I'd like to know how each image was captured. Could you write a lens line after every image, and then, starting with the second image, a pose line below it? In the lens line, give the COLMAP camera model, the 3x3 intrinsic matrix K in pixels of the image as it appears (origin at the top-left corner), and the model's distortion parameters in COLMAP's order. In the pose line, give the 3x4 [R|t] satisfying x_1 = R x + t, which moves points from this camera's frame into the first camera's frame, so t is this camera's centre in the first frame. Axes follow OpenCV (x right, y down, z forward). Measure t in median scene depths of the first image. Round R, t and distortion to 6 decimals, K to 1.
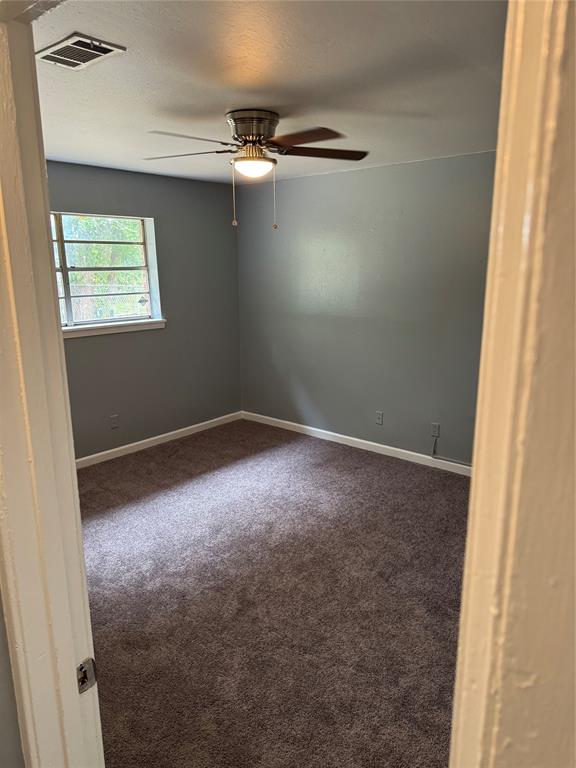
lens RADIAL K [[540.6, 0, 288.0], [0, 540.6, 389.9], [0, 0, 1]] dist [0.056963, -0.065012]
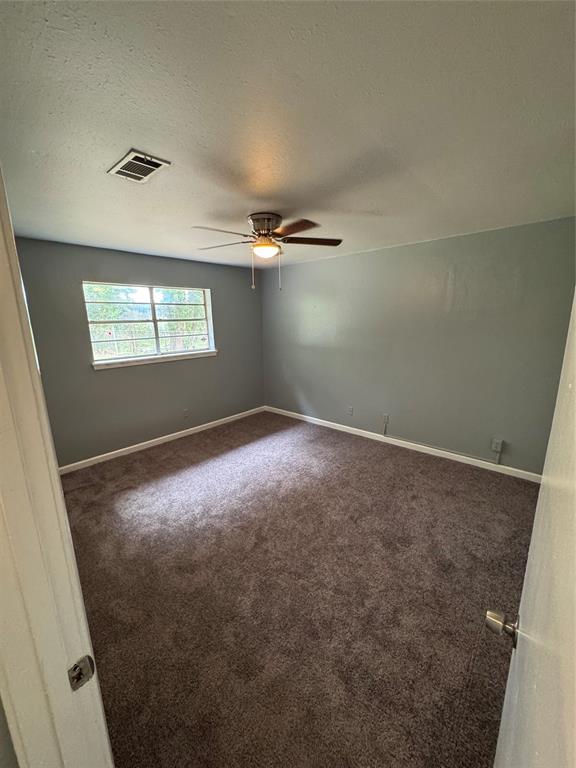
lens RADIAL K [[307.4, 0, 286.2], [0, 307.4, 382.3], [0, 0, 1]] dist [0.012606, 0.000130]
pose [[0.999281, -0.002770, -0.037813, 0.024516], [0.001798, 0.999668, -0.025693, -0.016062], [0.037871, 0.025606, 0.998954, 0.136539]]
